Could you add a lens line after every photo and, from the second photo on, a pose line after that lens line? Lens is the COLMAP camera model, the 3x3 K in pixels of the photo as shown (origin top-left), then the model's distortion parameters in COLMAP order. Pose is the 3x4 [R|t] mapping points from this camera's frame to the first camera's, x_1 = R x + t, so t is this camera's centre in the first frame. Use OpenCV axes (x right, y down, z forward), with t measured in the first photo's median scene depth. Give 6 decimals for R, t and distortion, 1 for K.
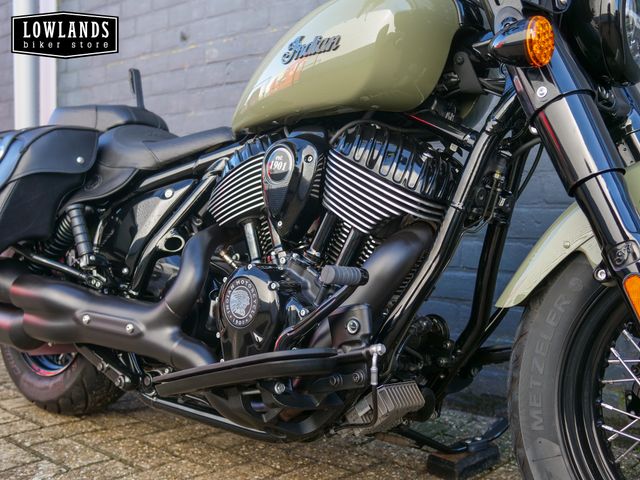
lens RADIAL K [[730.3, 0, 321.0], [0, 730.3, 240.4], [0, 0, 1]] dist [0.002043, 0.000000]
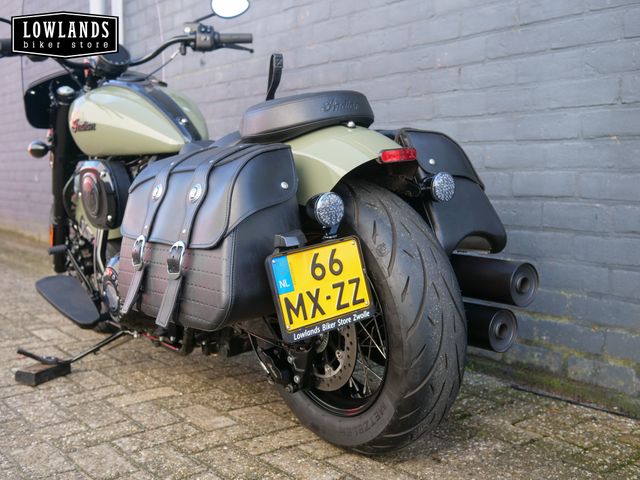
lens RADIAL K [[730.3, 0, 320.9], [0, 730.3, 236.6], [0, 0, 1]] dist [0.002043, 0.000000]
pose [[0.984771, 0.004258, -0.173805, 0.483452], [0.001796, 0.999398, 0.034657, -0.018515], [0.173847, -0.034442, 0.984170, -0.517096]]
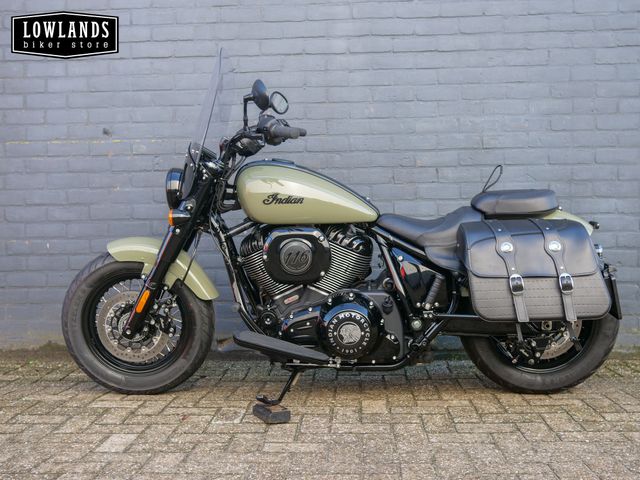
lens RADIAL K [[730.3, 0, 321.2], [0, 730.3, 240.6], [0, 0, 1]] dist [0.002043, 0.000000]
pose [[0.771389, -0.029263, 0.635691, -1.432746], [0.053962, 0.998352, -0.019523, -0.055191], [-0.634072, 0.049363, 0.771697, -0.560814]]
